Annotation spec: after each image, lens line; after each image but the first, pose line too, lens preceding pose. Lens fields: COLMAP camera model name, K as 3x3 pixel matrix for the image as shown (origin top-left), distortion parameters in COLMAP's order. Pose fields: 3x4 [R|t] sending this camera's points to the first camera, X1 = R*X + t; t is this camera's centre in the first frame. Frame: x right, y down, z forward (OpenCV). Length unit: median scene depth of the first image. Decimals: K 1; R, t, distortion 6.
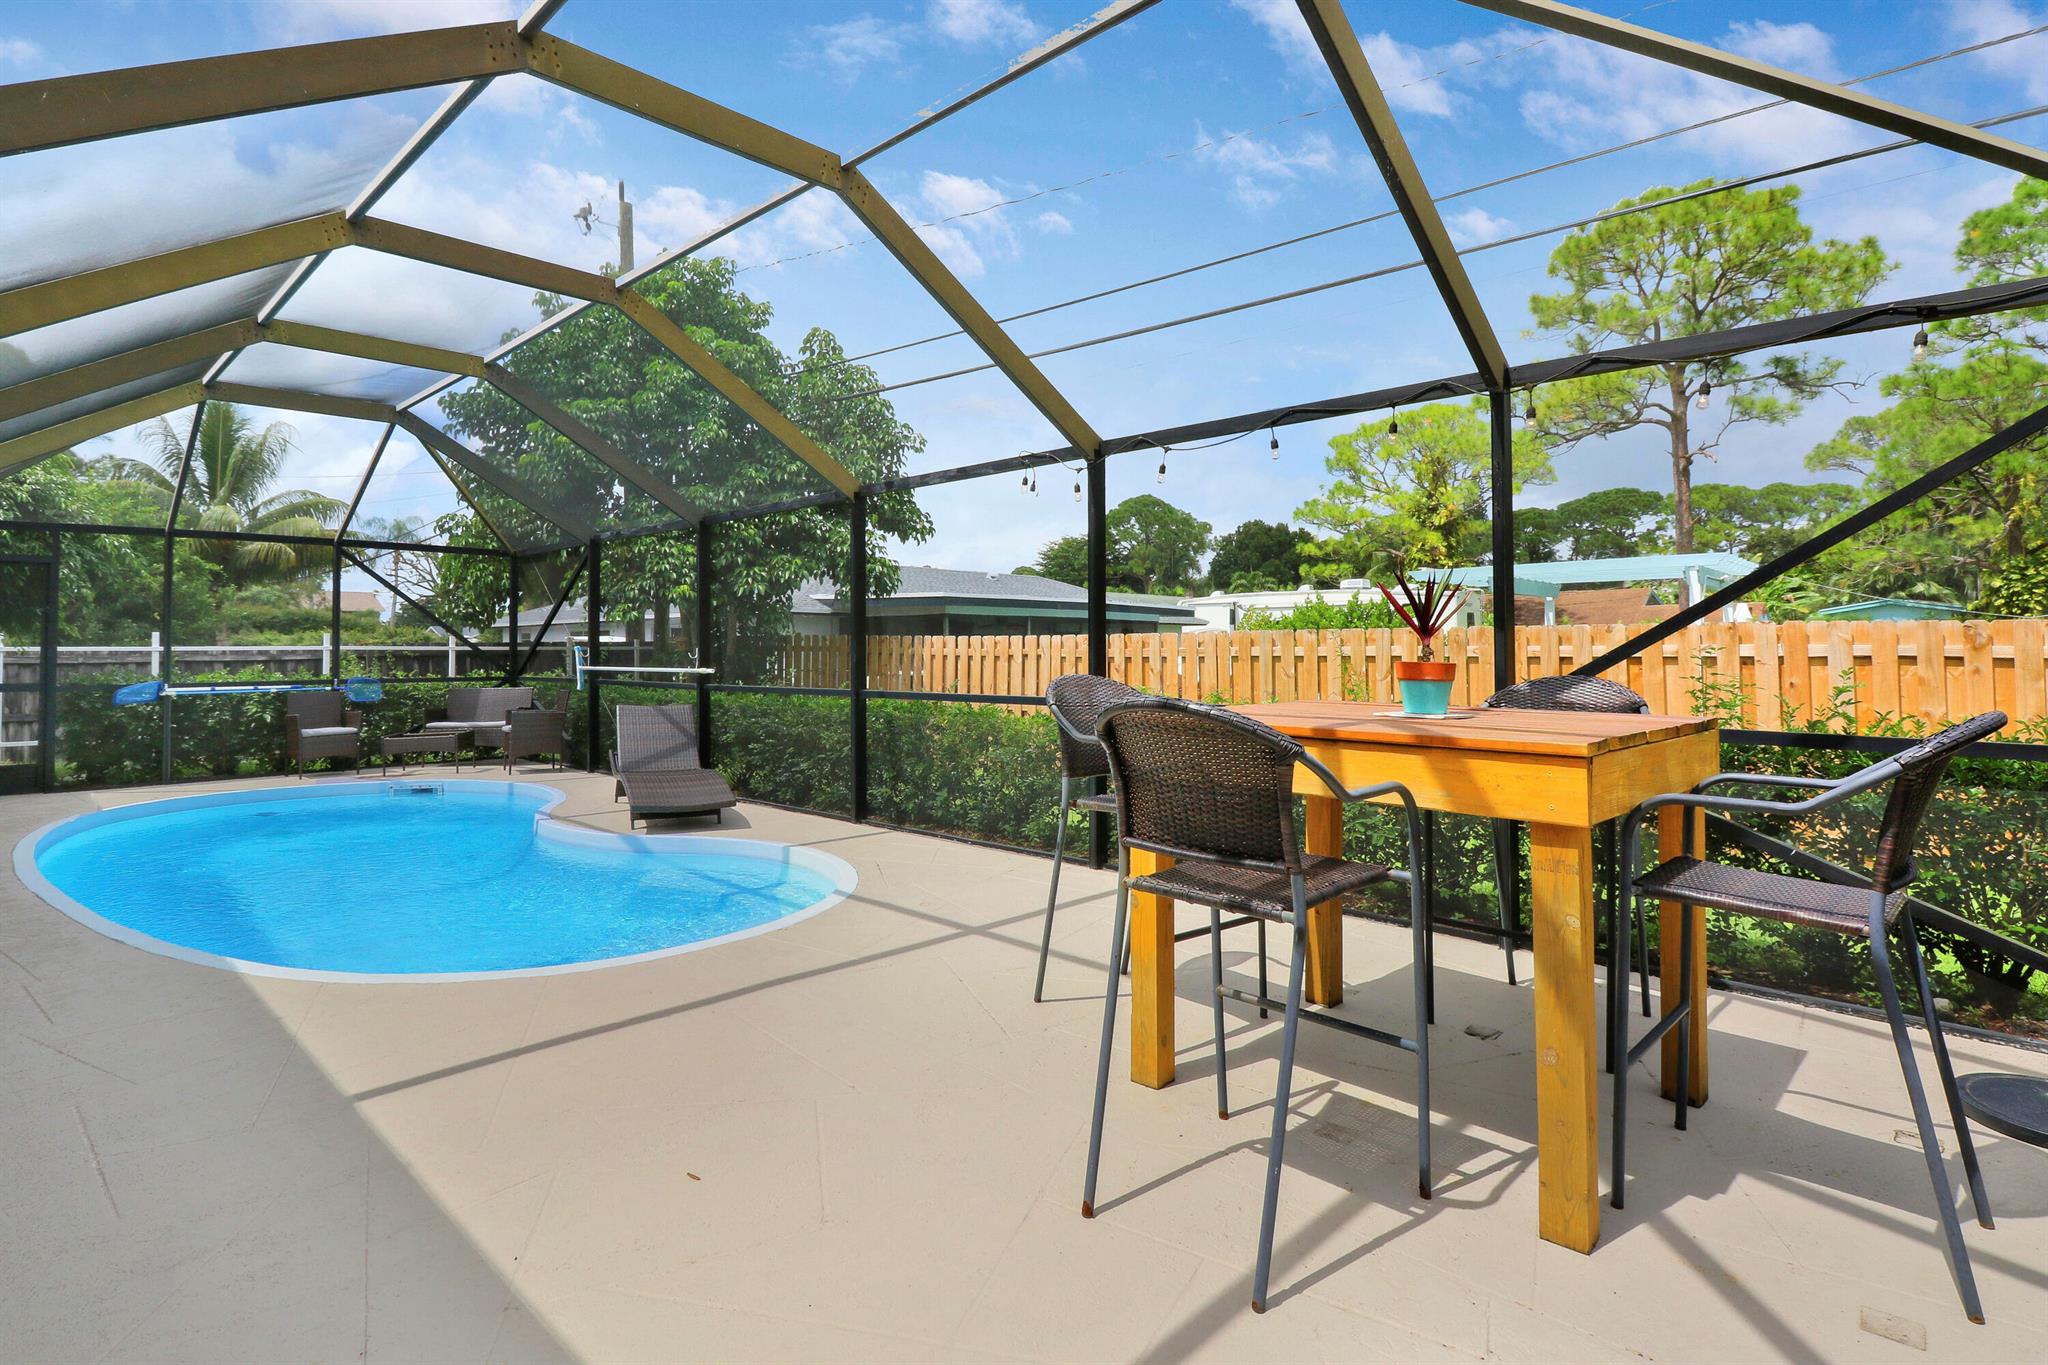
lens RADIAL K [[1008.0, 0, 1018.0], [0, 1008.0, 650.0], [0, 0, 1]] dist [0.000684, -0.001065]
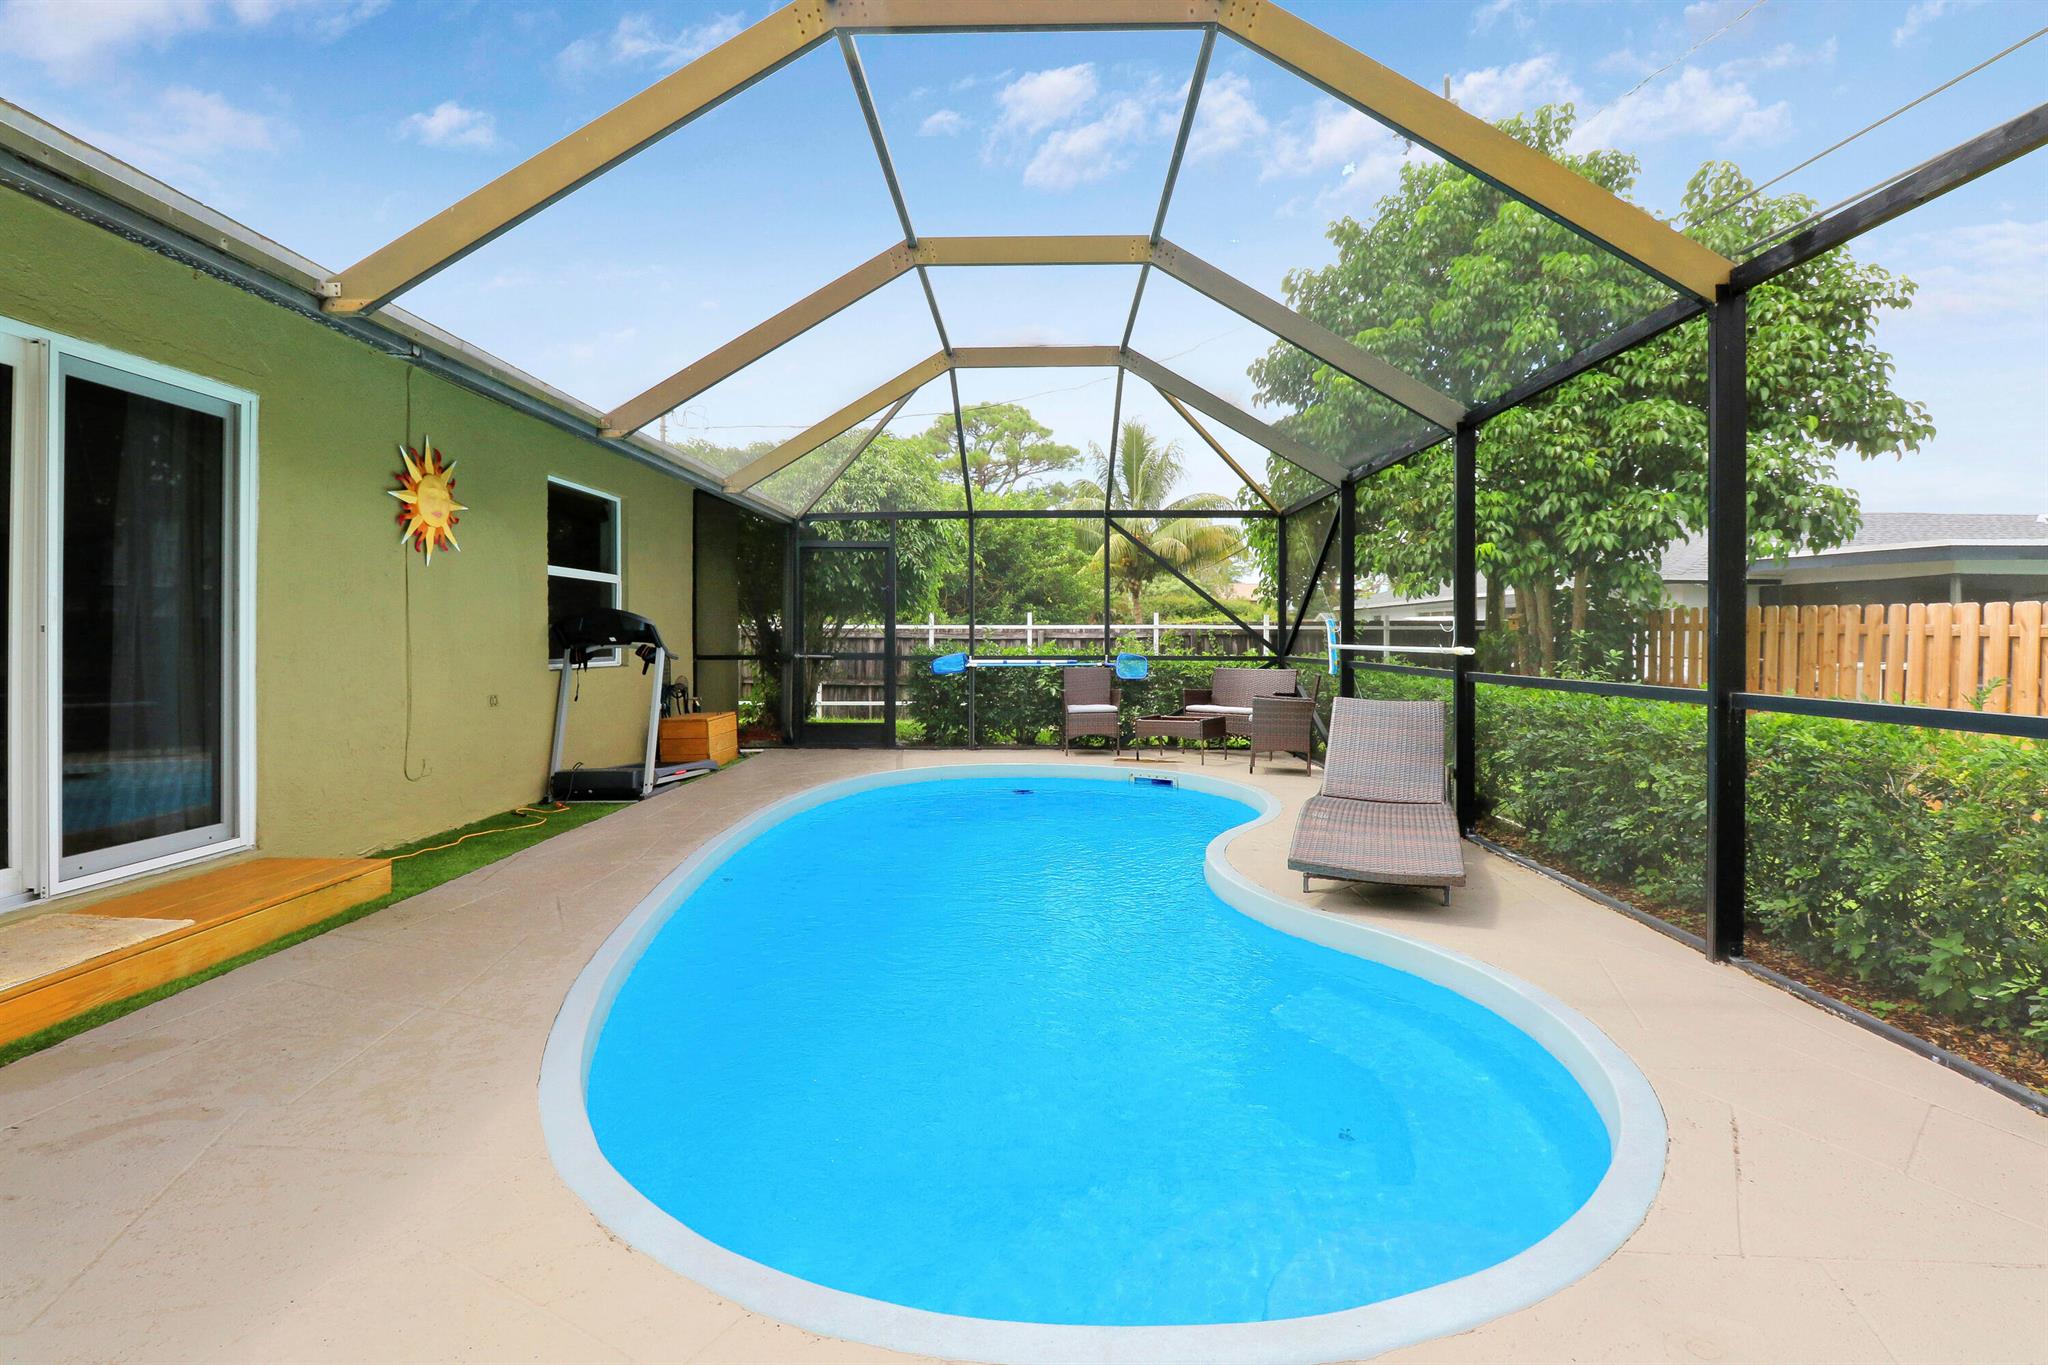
lens RADIAL K [[1008.0, 0, 1018.0], [0, 1008.0, 650.0], [0, 0, 1]] dist [0.000684, -0.001065]
pose [[0.683890, 0.014729, -0.729436, -0.015726], [-0.002965, 0.999844, 0.017410, 0.004731], [0.729579, -0.009744, 0.683827, 0.183088]]
